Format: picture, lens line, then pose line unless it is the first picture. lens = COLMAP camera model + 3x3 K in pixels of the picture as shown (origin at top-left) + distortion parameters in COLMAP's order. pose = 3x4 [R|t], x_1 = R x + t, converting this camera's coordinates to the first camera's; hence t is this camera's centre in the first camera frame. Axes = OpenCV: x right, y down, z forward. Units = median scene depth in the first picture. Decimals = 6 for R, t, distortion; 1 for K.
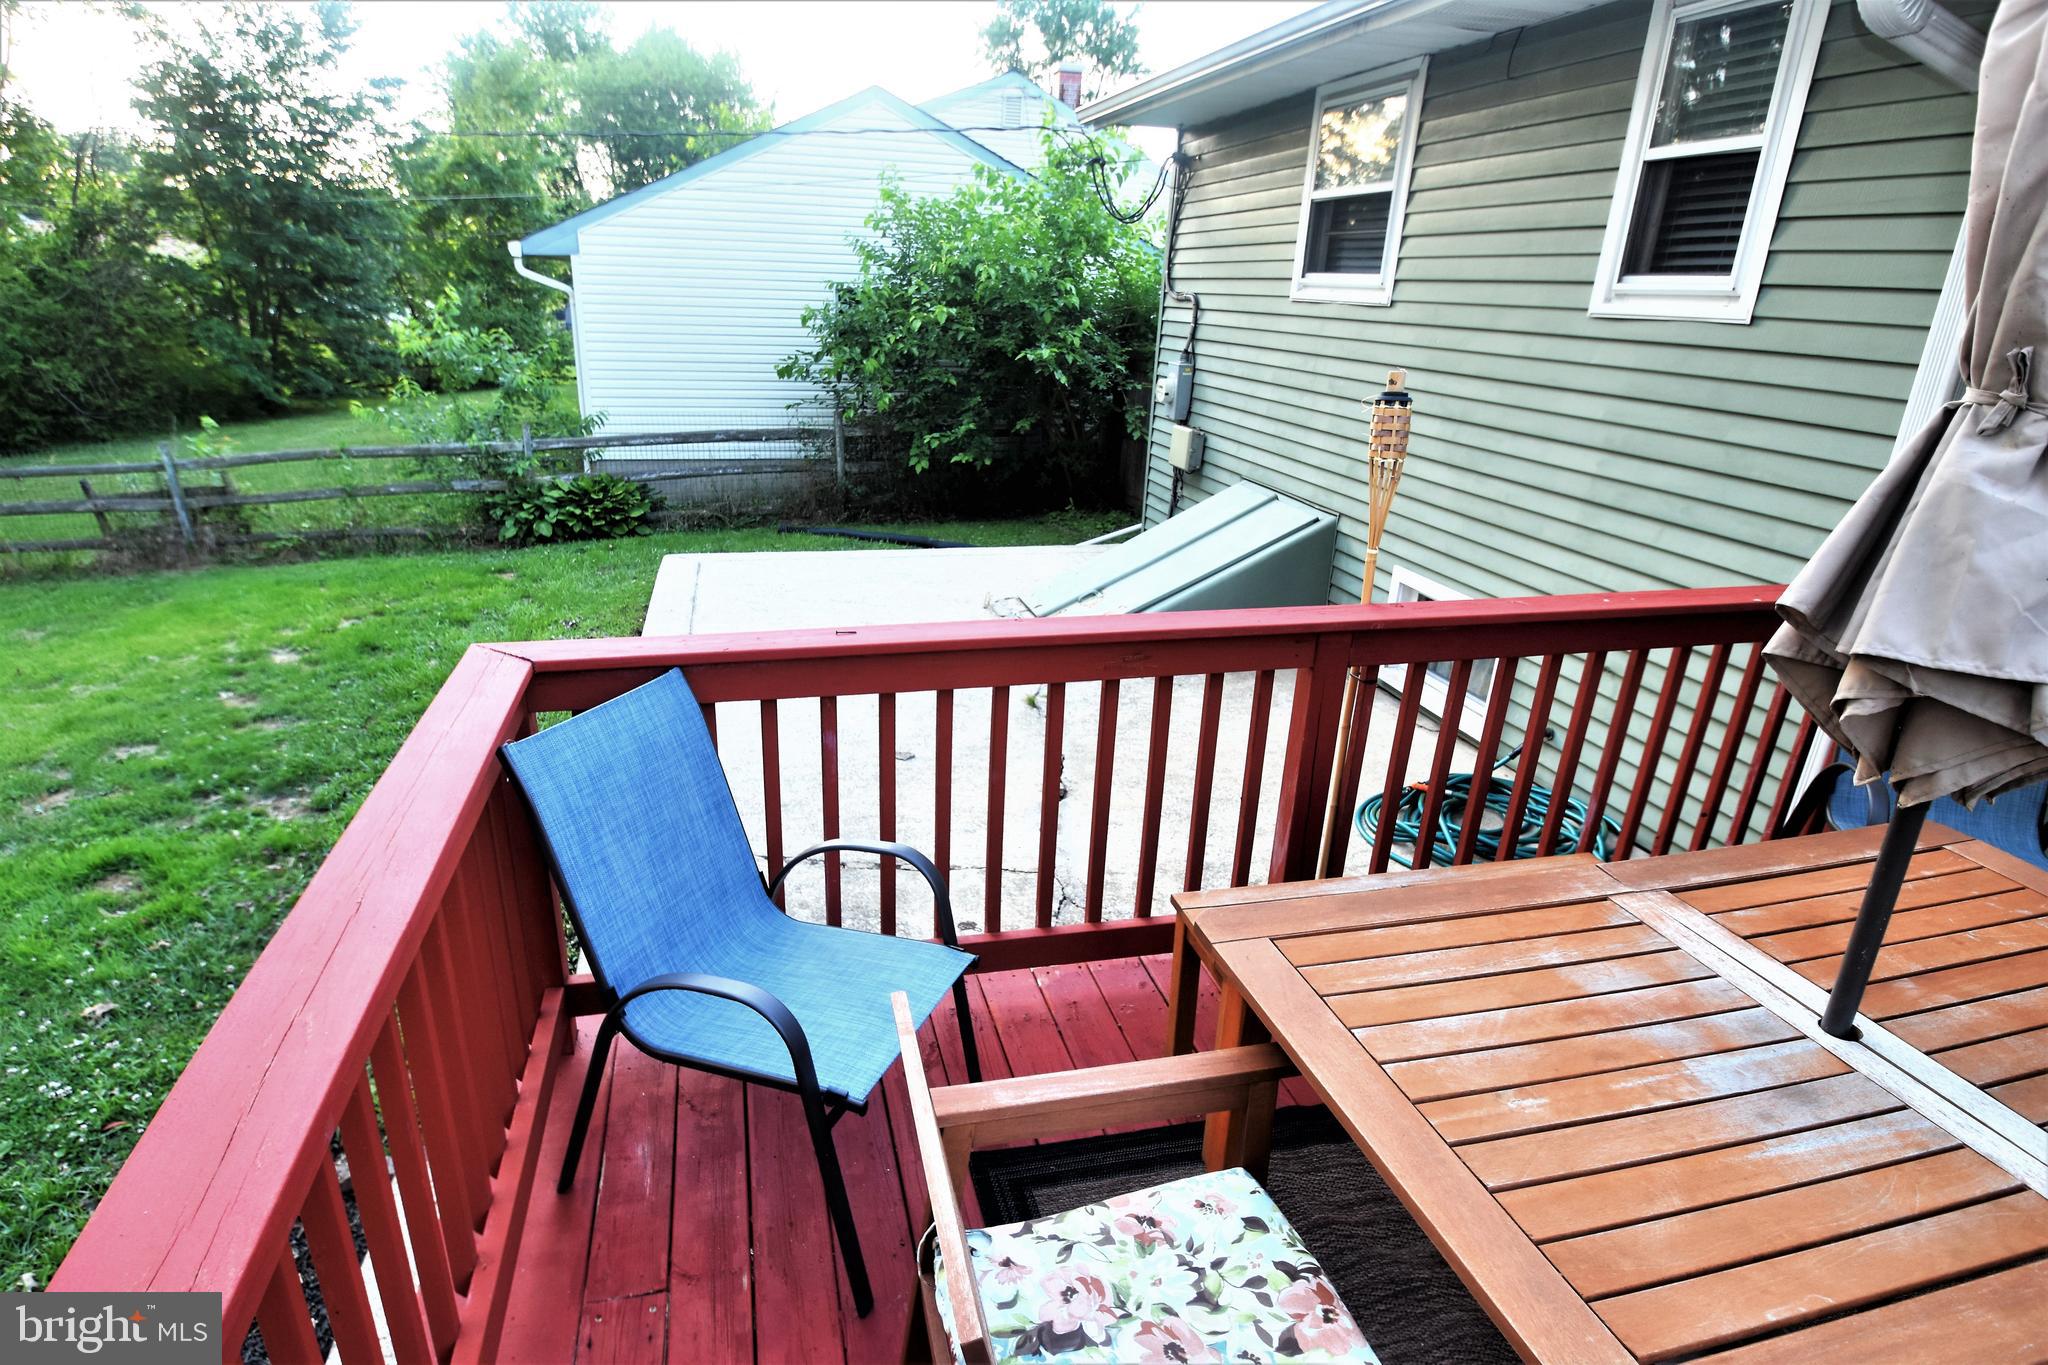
lens RADIAL K [[1063.4, 0, 1003.9], [0, 1063.4, 709.9], [0, 0, 1]] dist [-0.016219, -0.001086]
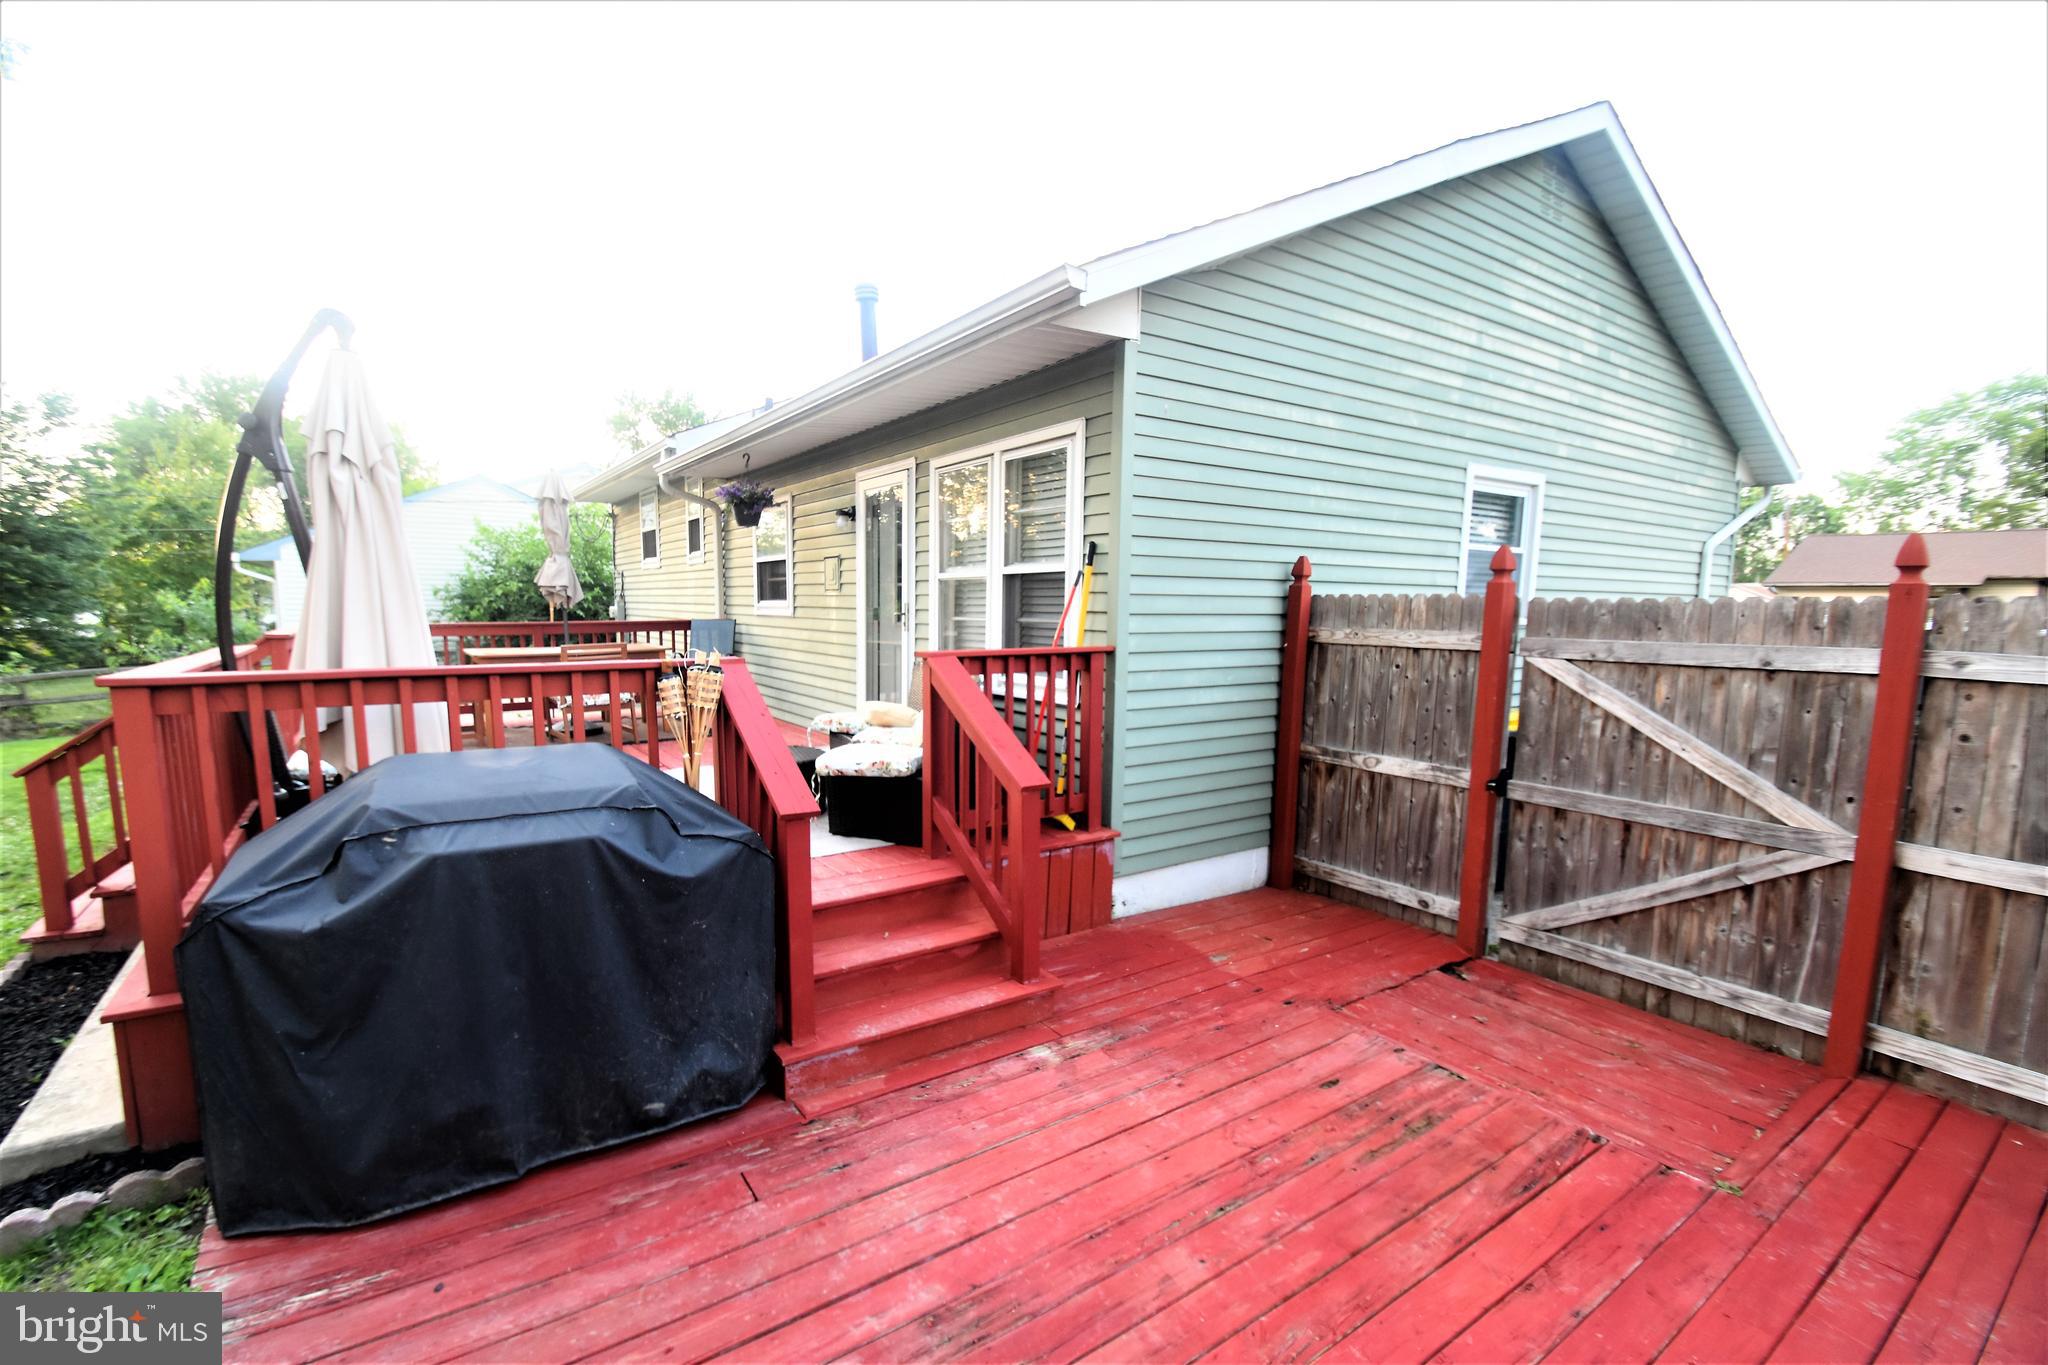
lens RADIAL K [[899.5, 0, 1002.5], [0, 899.5, 702.5], [0, 0, 1]] dist [-0.007452, -0.006093]
pose [[0.937462, -0.060128, 0.342855, 0.192713], [0.147235, 0.961012, -0.234045, 0.324830], [-0.315416, 0.269888, 0.909765, -0.670230]]
